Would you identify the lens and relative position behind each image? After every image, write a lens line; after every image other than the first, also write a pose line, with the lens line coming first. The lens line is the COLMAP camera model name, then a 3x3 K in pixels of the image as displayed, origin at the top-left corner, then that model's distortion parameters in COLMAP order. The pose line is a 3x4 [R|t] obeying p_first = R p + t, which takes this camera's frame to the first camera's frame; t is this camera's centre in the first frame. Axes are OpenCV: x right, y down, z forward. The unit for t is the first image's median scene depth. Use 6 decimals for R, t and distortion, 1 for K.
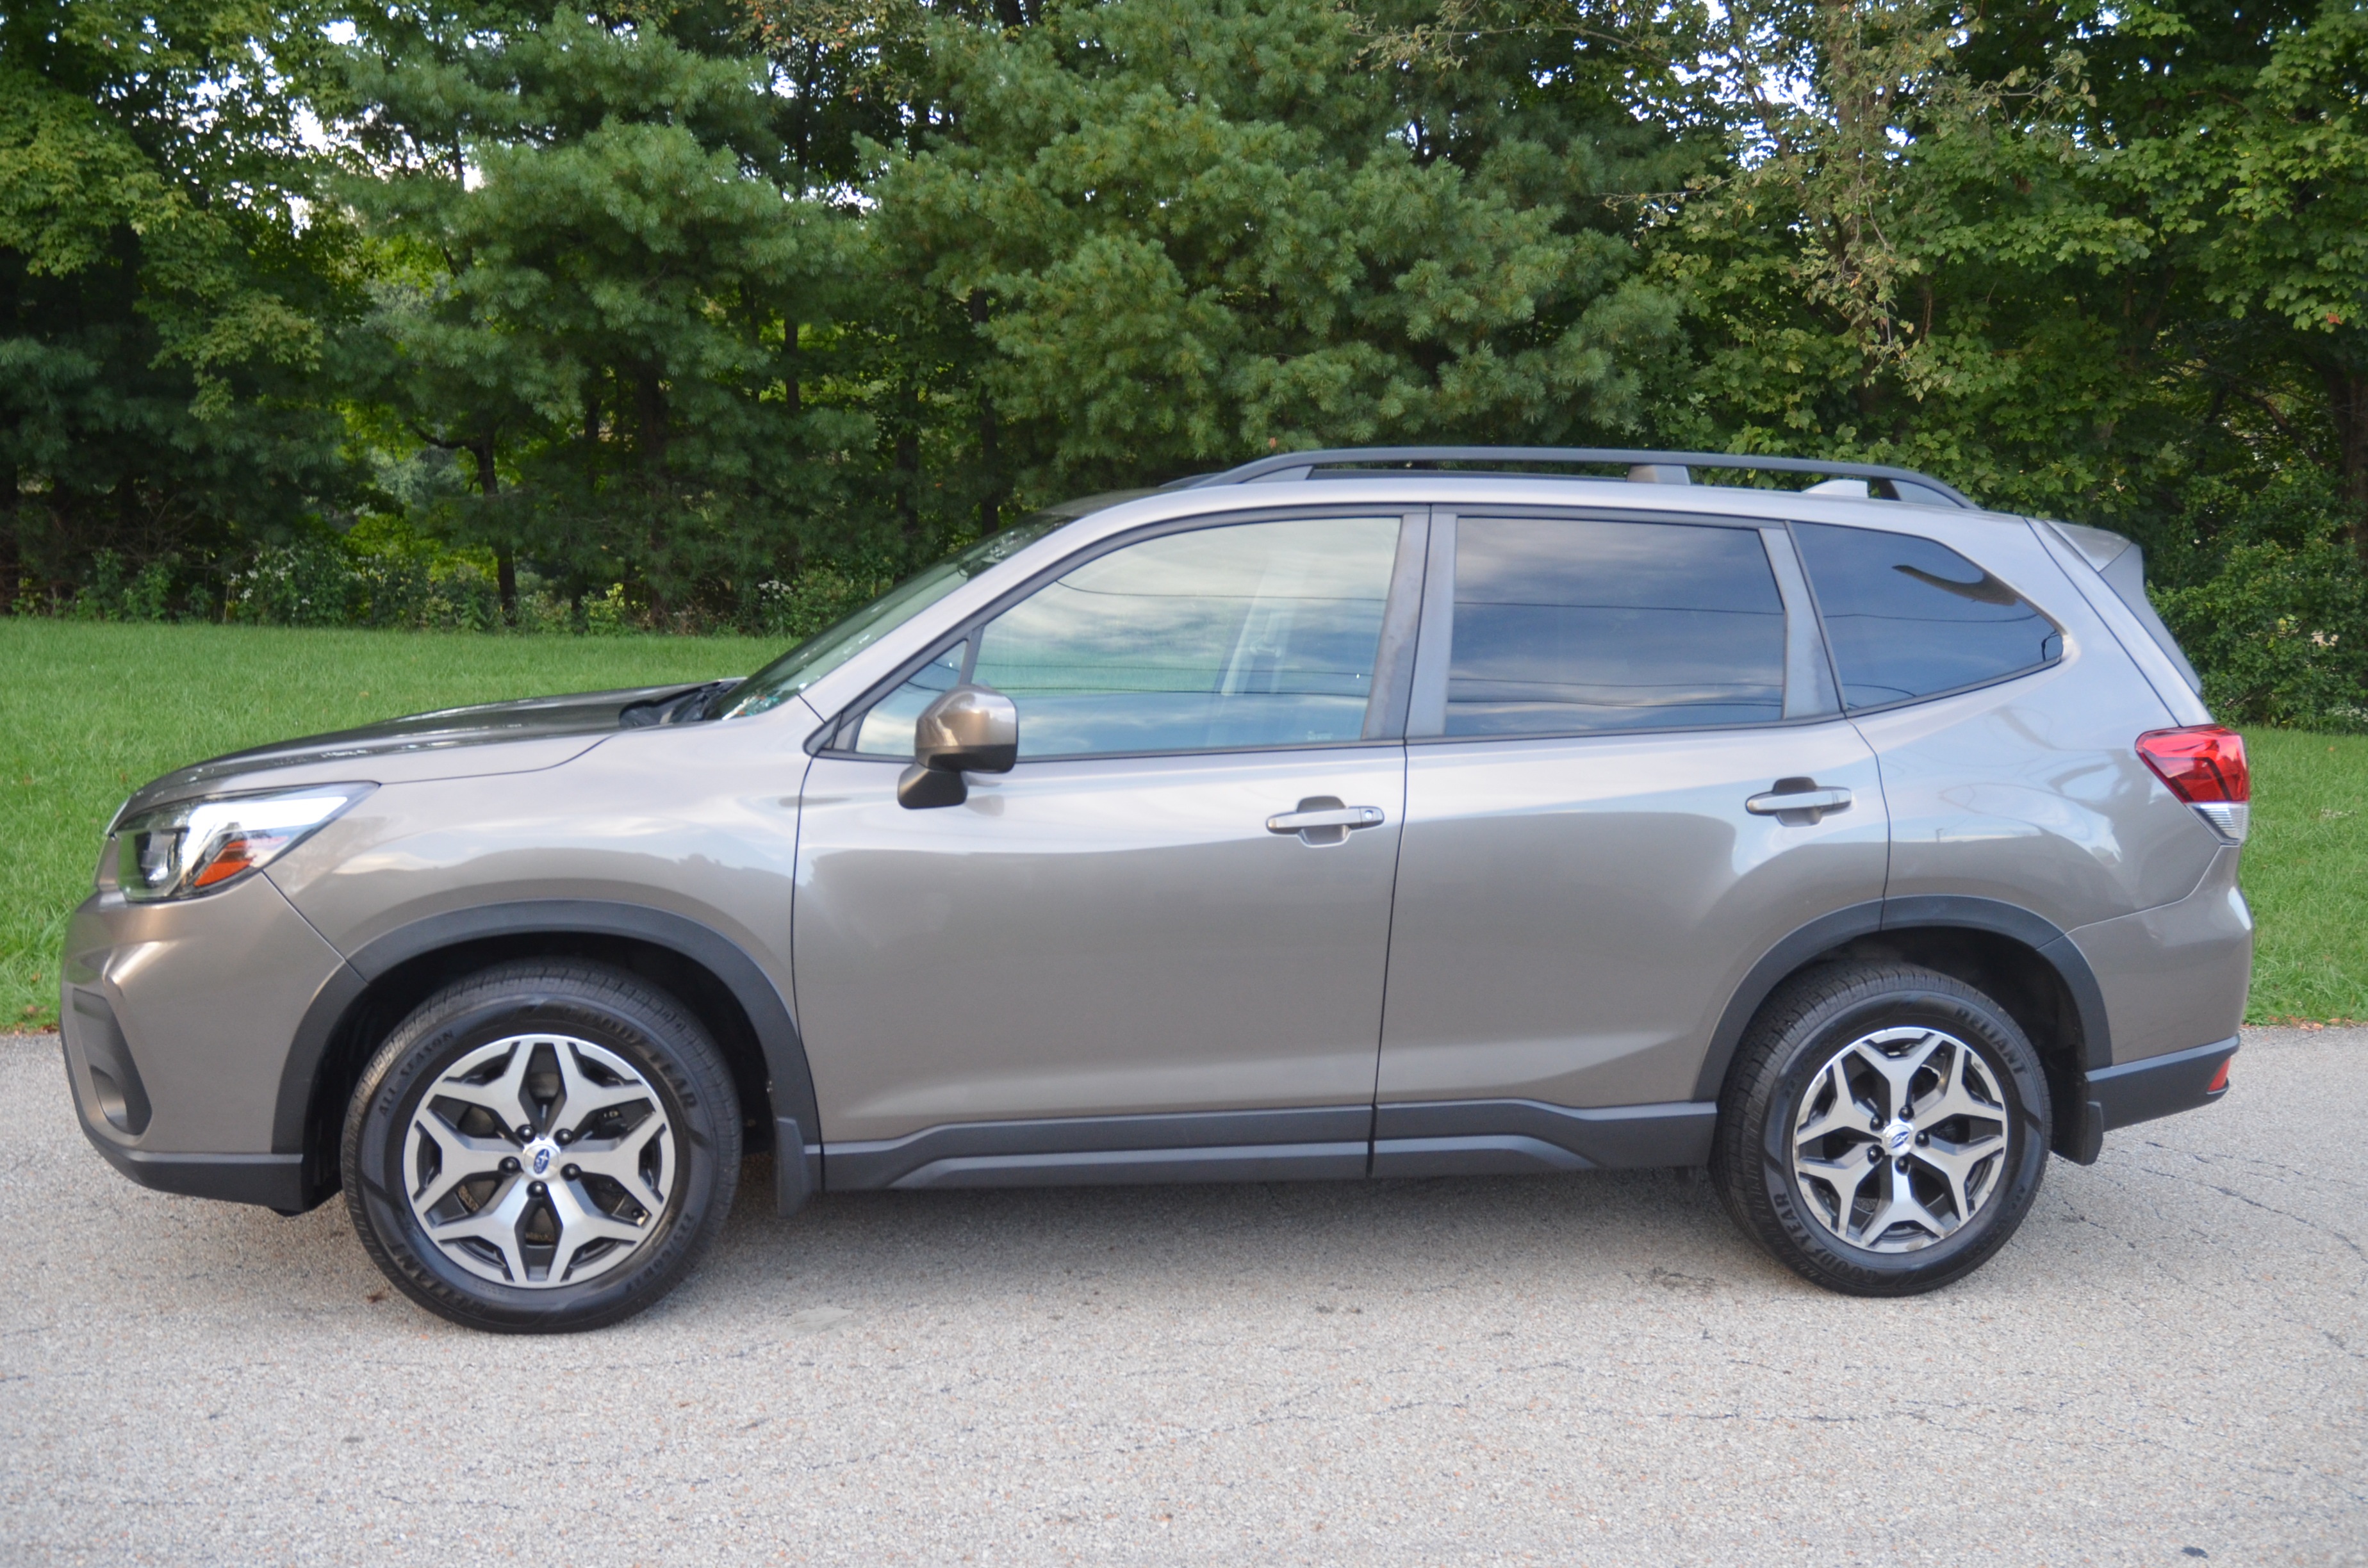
lens RADIAL K [[1959.3, 0, 1176.8], [0, 1959.3, 810.8], [0, 0, 1]] dist [0.013274, -0.008231]
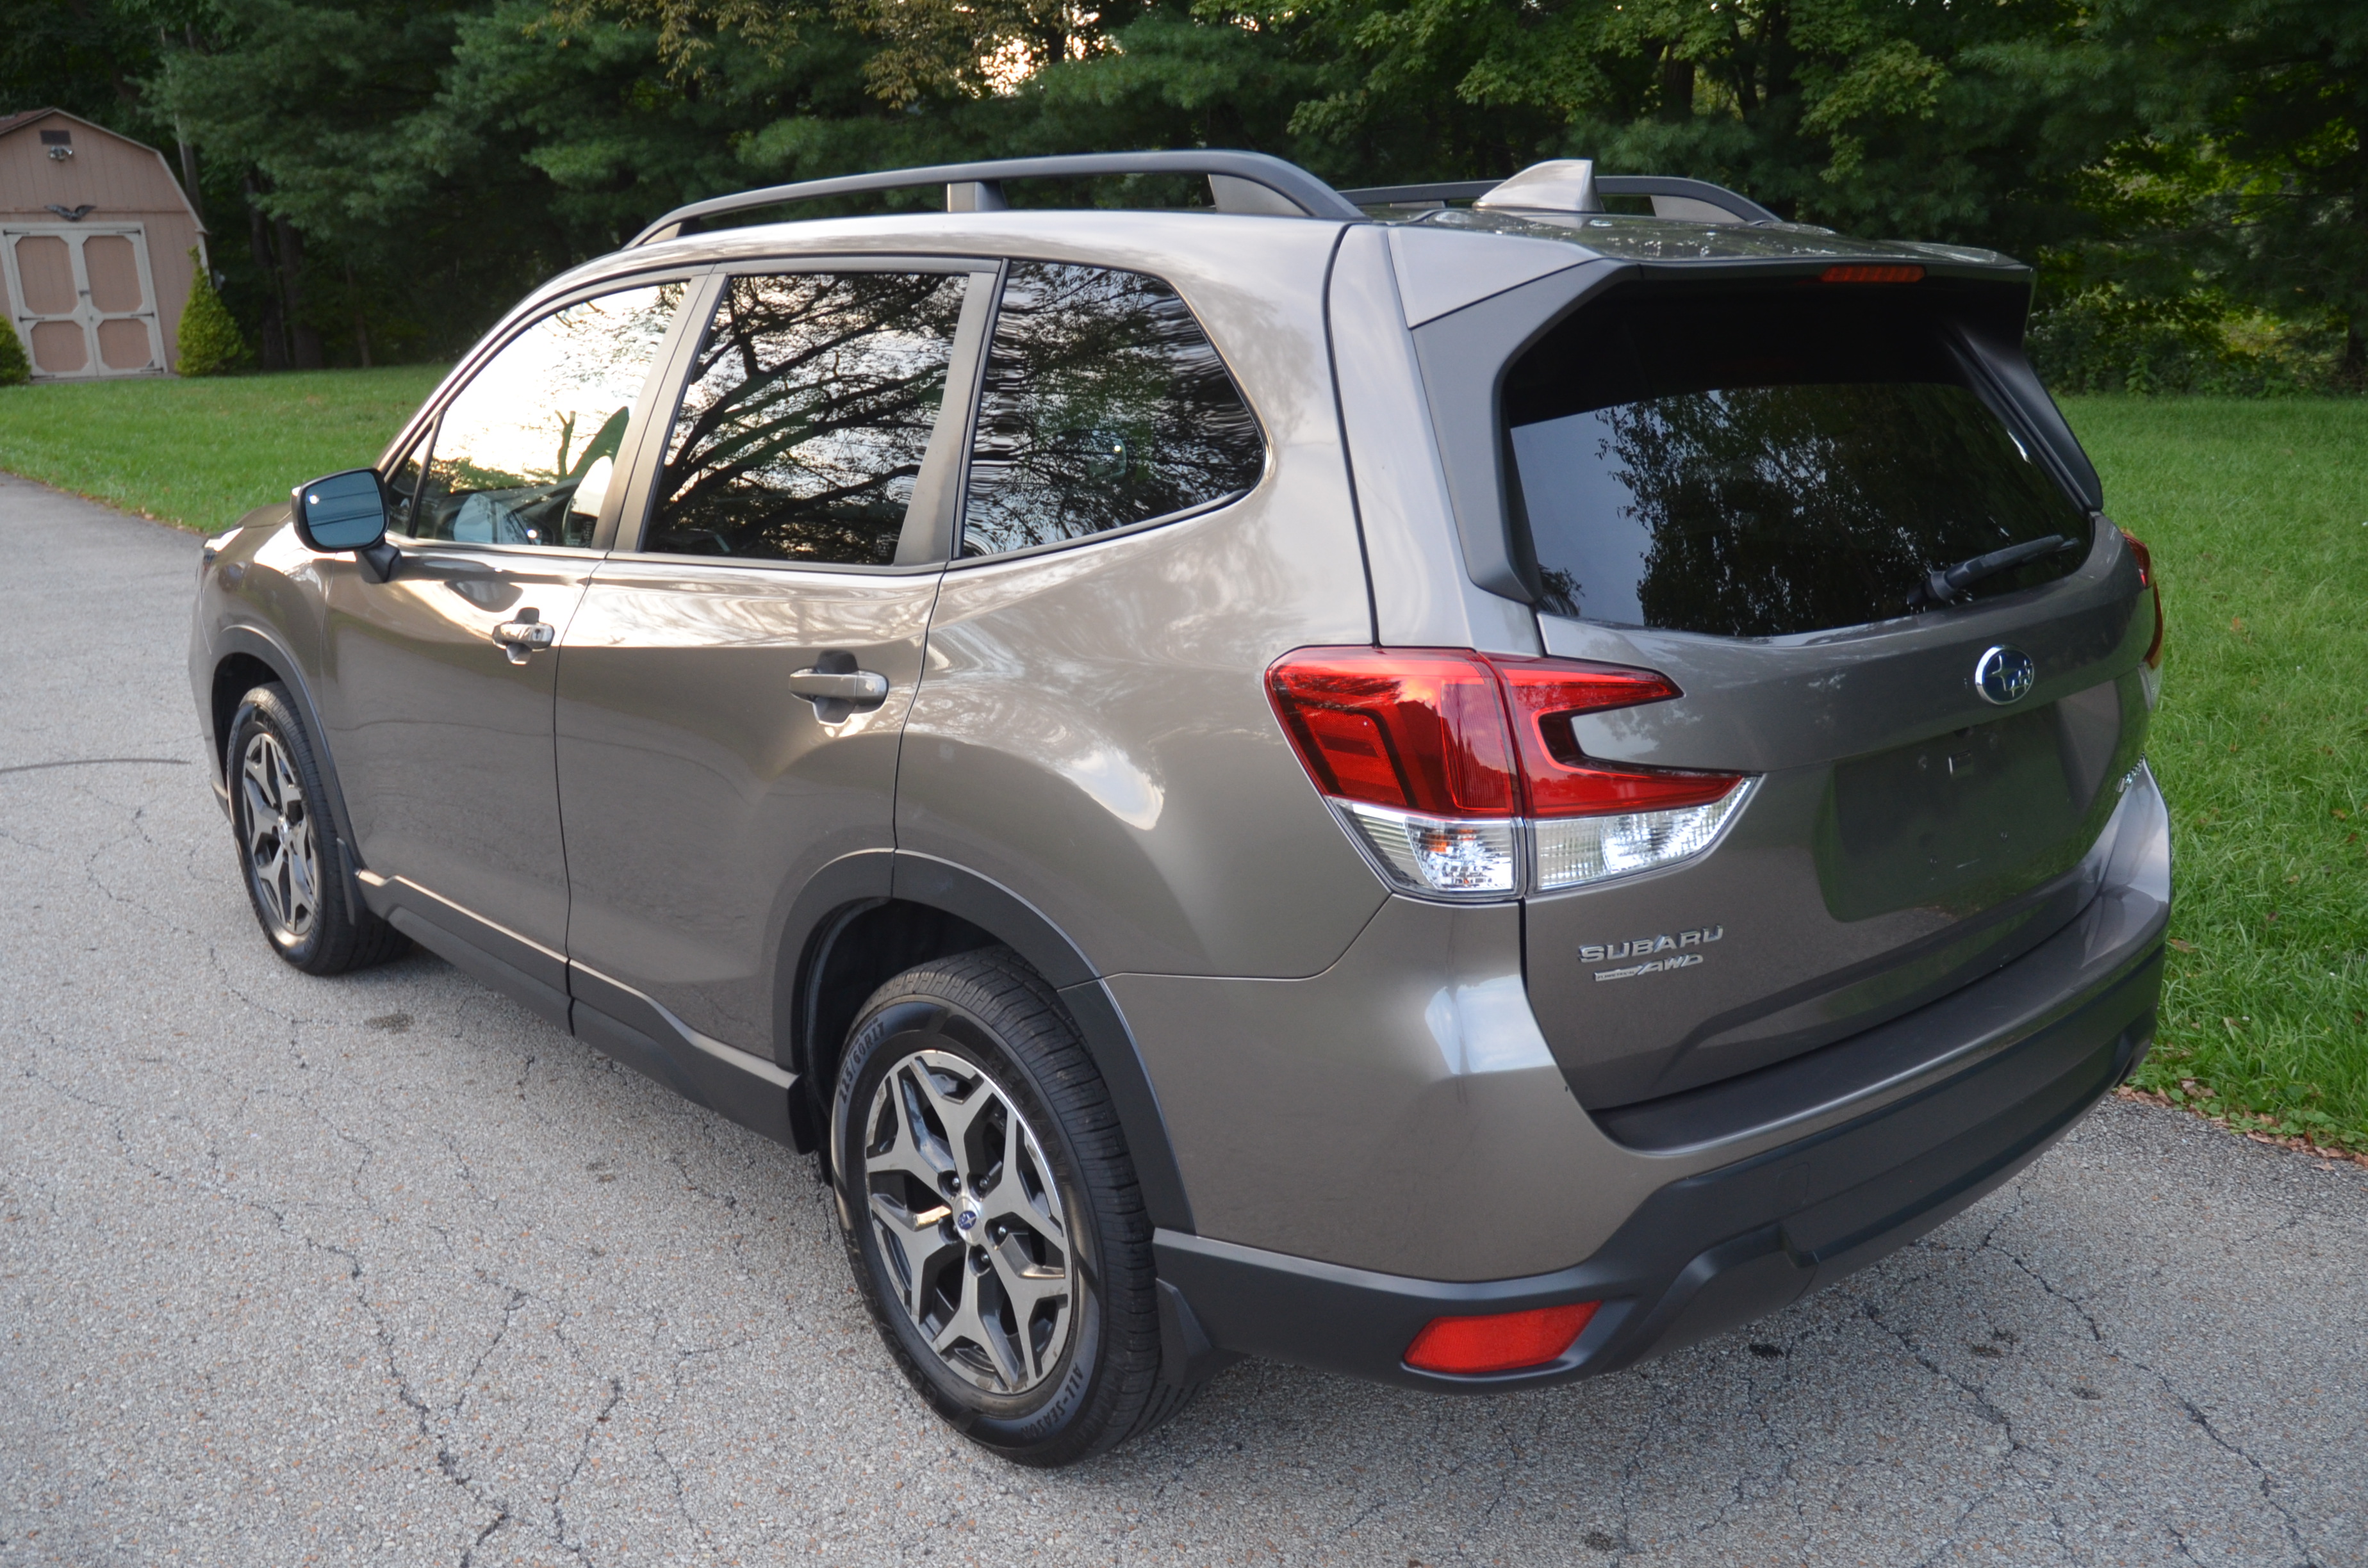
lens RADIAL K [[1959.3, 0, 1176.8], [0, 1959.3, 810.8], [0, 0, 1]] dist [0.013274, -0.008231]
pose [[0.523076, 0.176549, -0.833799, 0.234430], [-0.074097, 0.984026, 0.161874, -0.020144], [0.849059, -0.022890, 0.527802, 0.180277]]
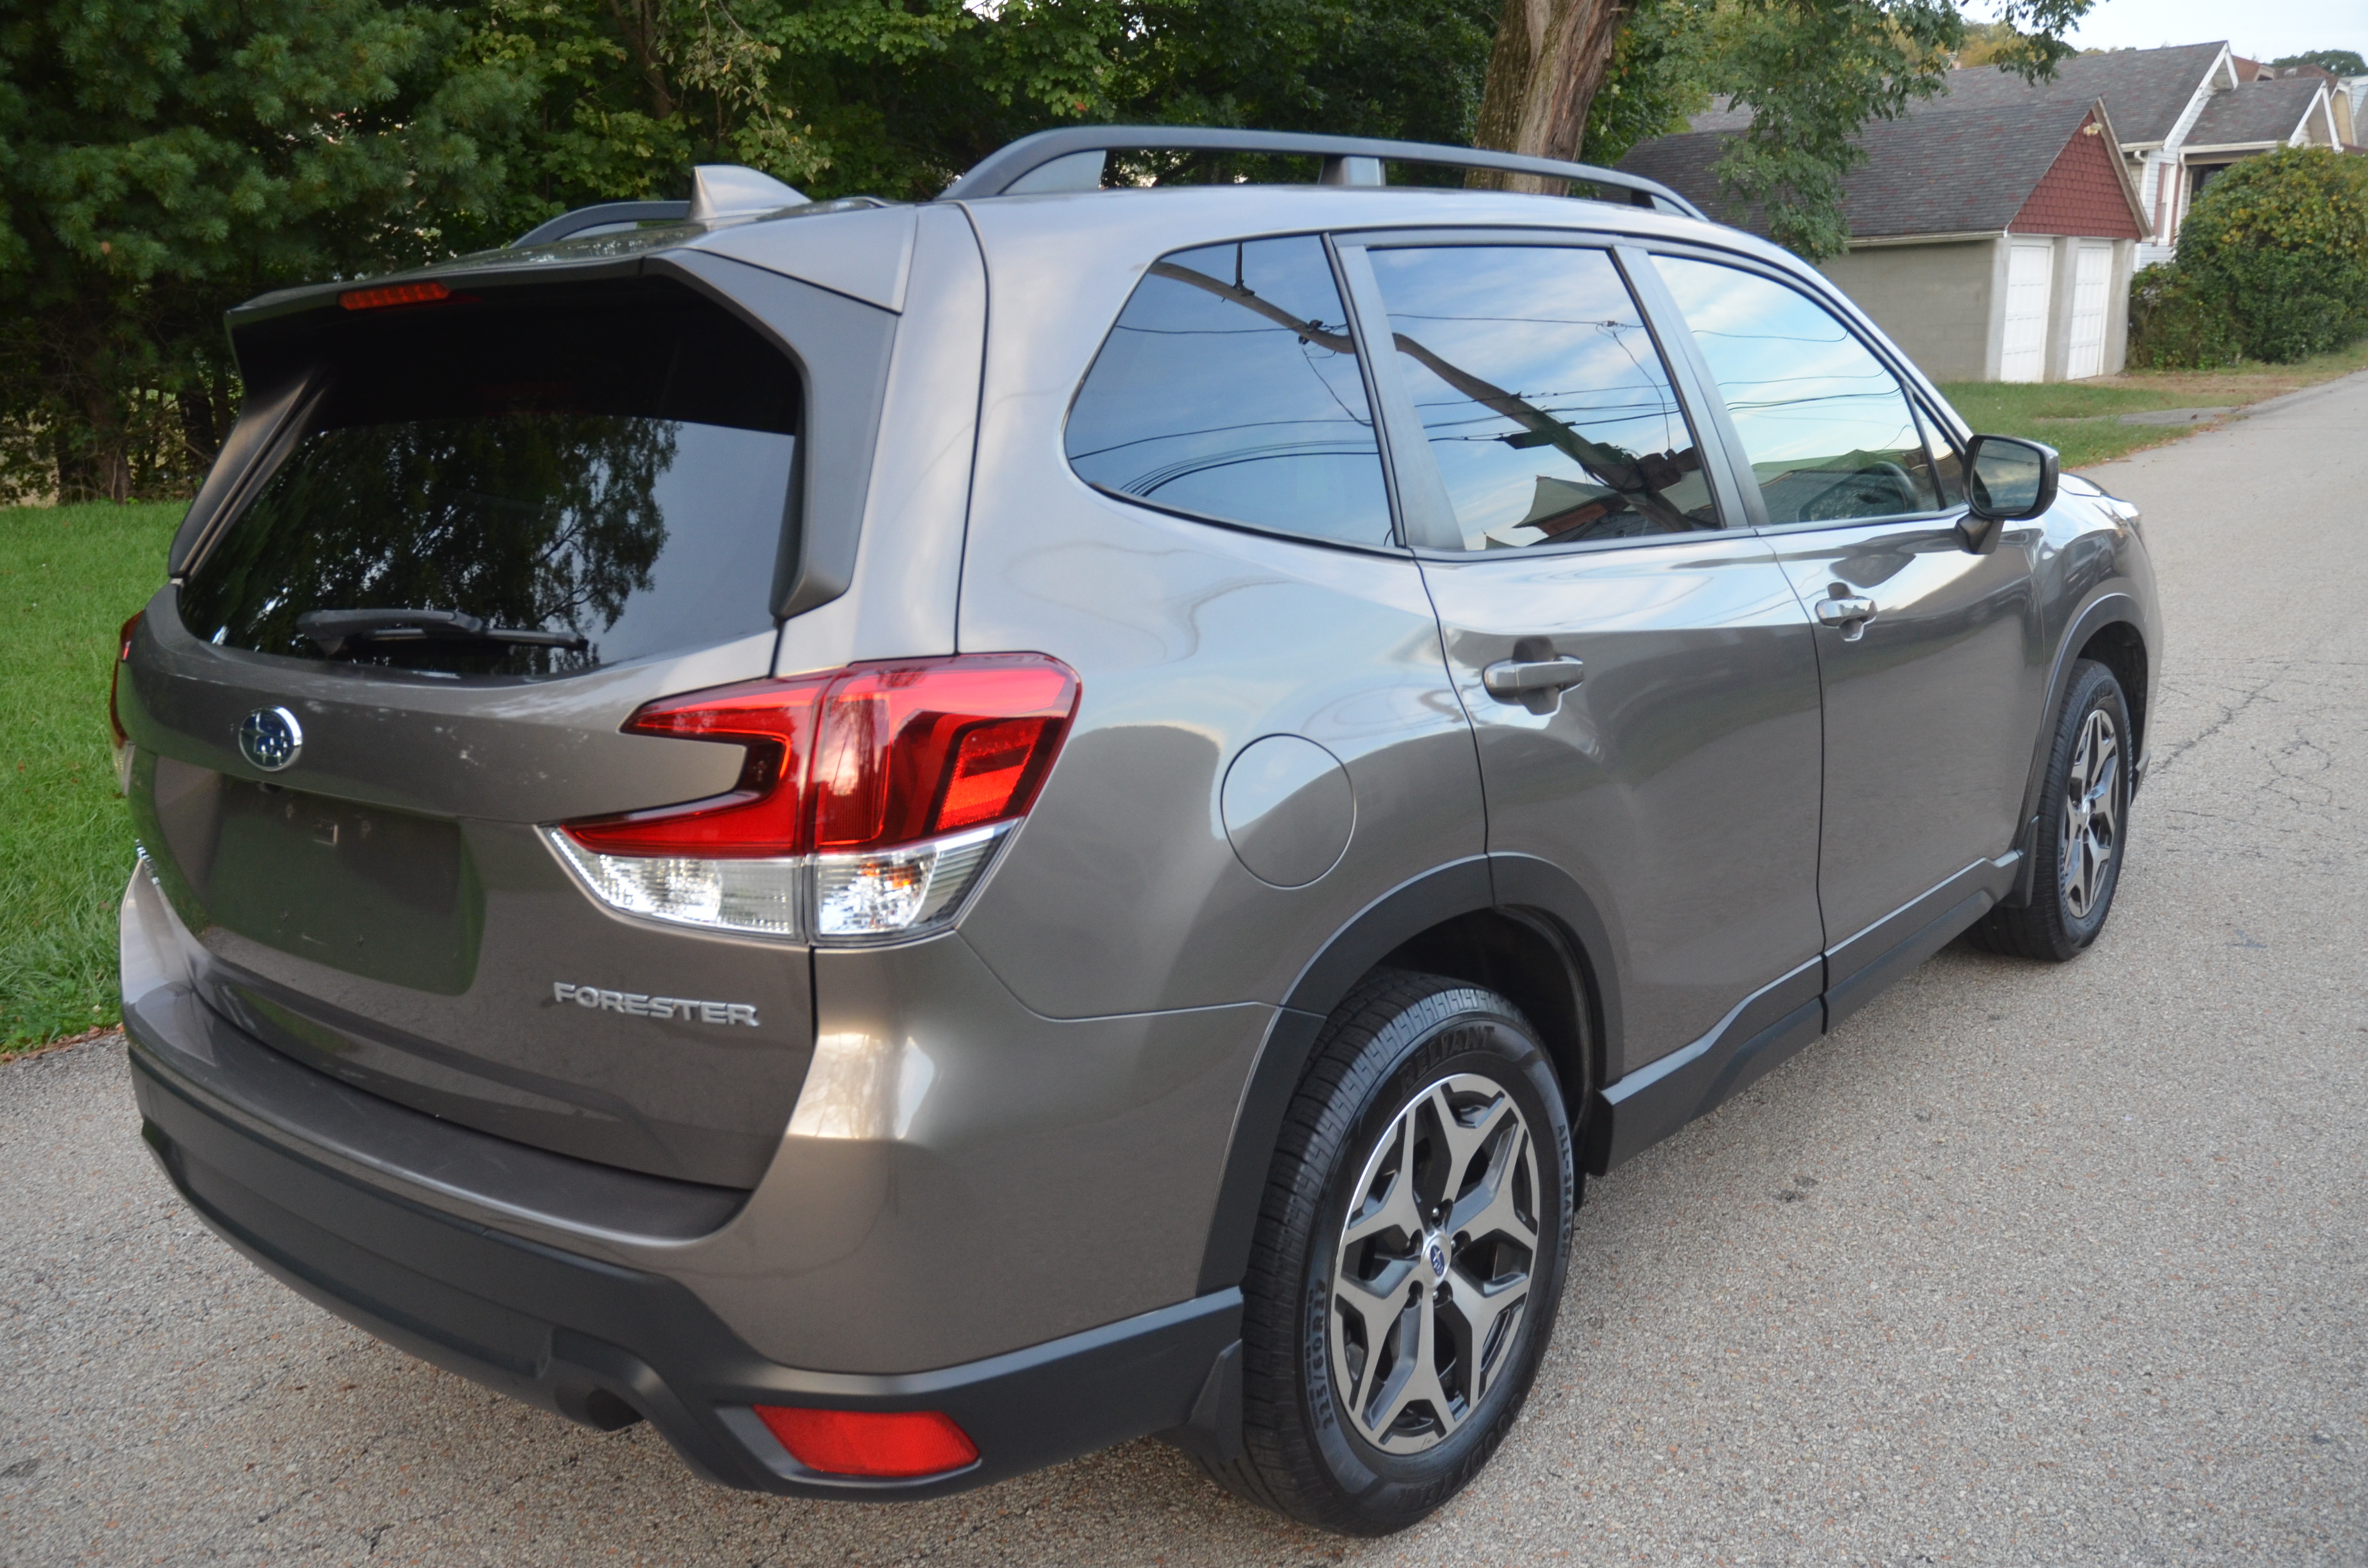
lens RADIAL K [[1915.1, 0, 1176.1], [0, 1915.1, 811.8], [0, 0, 1]] dist [-0.004201, 0.007285]
pose [[0.745960, -0.227624, 0.625885, -0.187779], [0.155091, 0.973314, 0.169134, -0.014848], [-0.647681, -0.029098, 0.761355, 0.042717]]
